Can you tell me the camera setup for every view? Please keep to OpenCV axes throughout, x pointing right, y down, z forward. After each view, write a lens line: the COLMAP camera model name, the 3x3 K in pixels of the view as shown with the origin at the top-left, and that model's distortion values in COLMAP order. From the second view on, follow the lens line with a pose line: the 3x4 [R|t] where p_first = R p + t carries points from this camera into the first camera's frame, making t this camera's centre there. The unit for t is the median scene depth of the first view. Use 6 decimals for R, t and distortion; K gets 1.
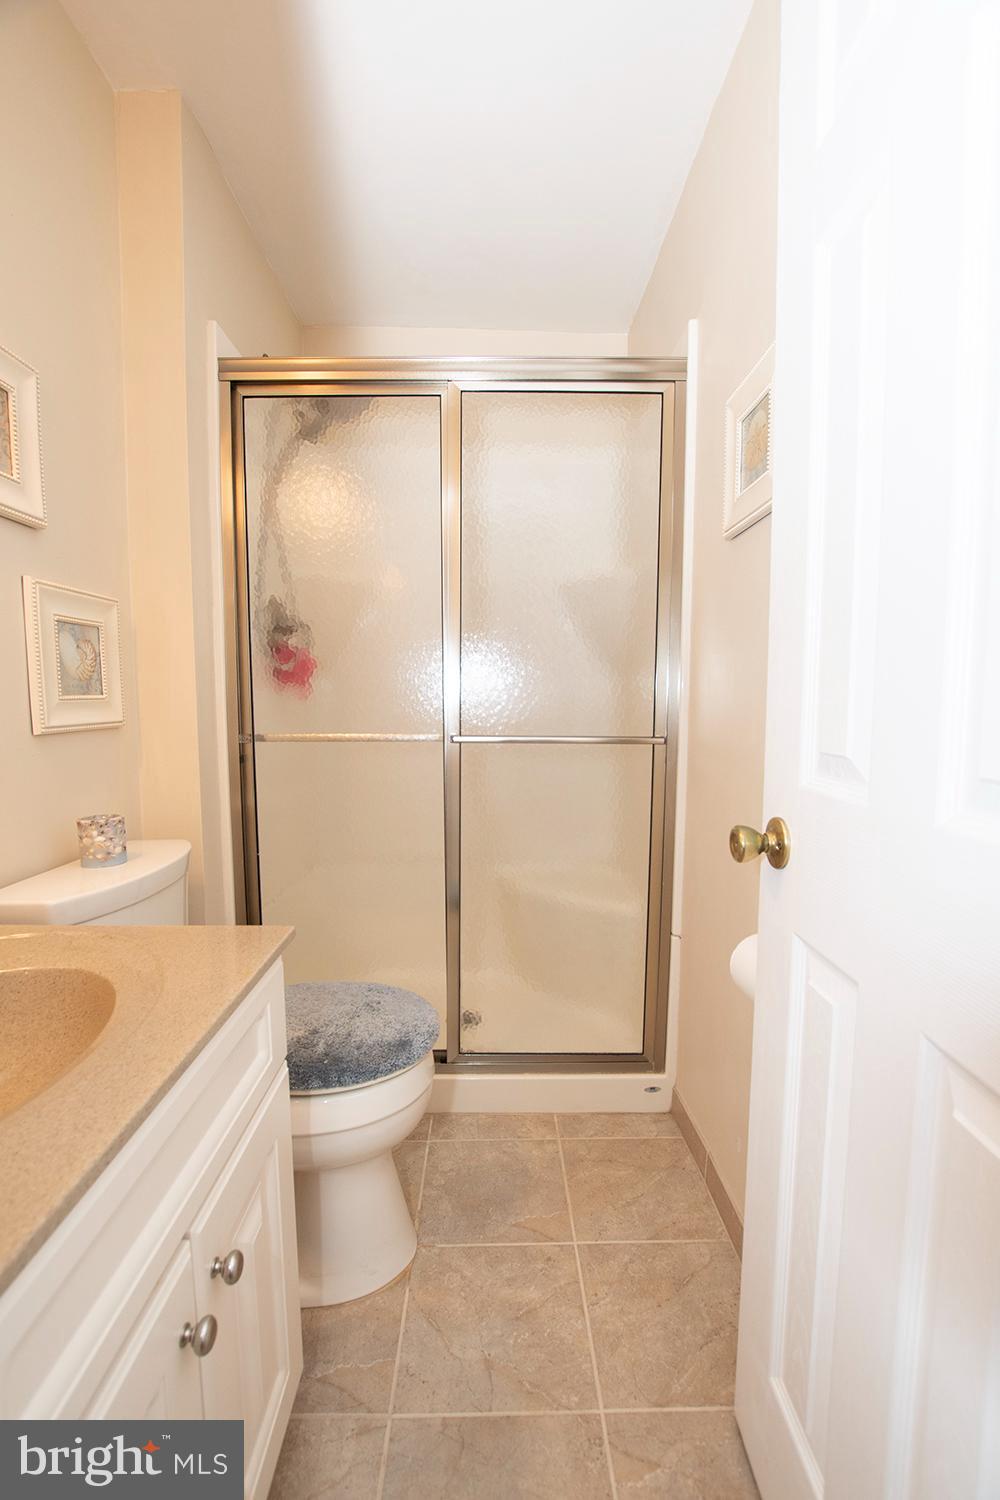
lens RADIAL K [[653.9, 0, 501.2], [0, 653.9, 748.7], [0, 0, 1]] dist [-0.016560, 0.000310]
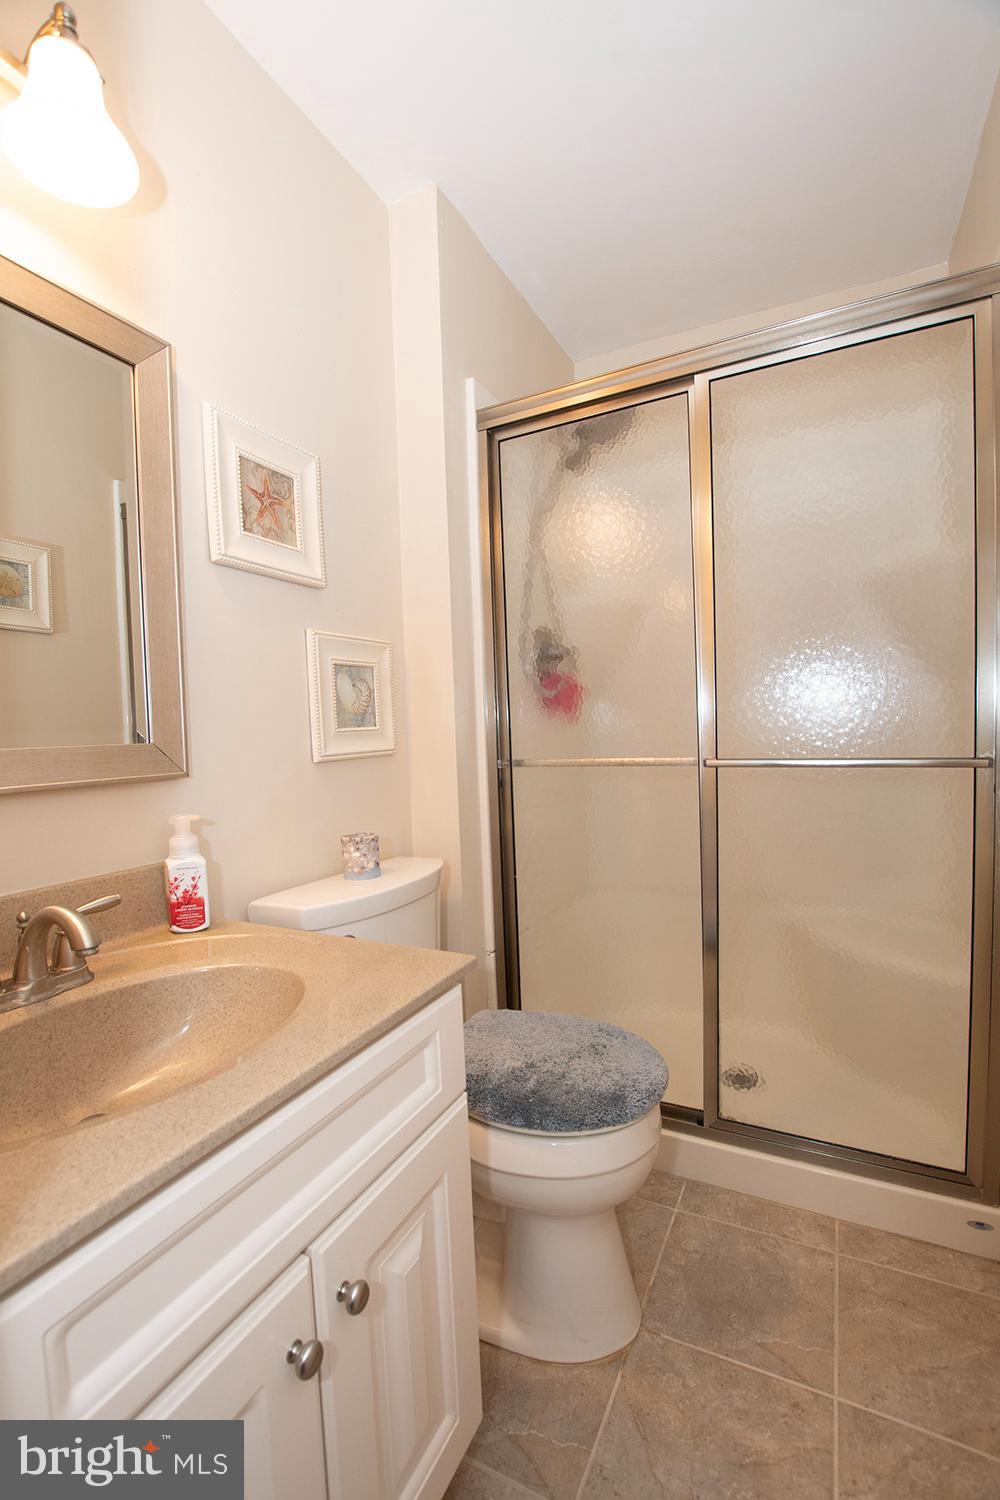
lens RADIAL K [[657.2, 0, 503.6], [0, 657.2, 753.2], [0, 0, 1]] dist [-0.025949, 0.005241]
pose [[0.888438, -0.015438, -0.458738, 0.120843], [0.001832, 0.999546, -0.030088, -0.001608], [0.458994, 0.025891, 0.888062, 0.093975]]
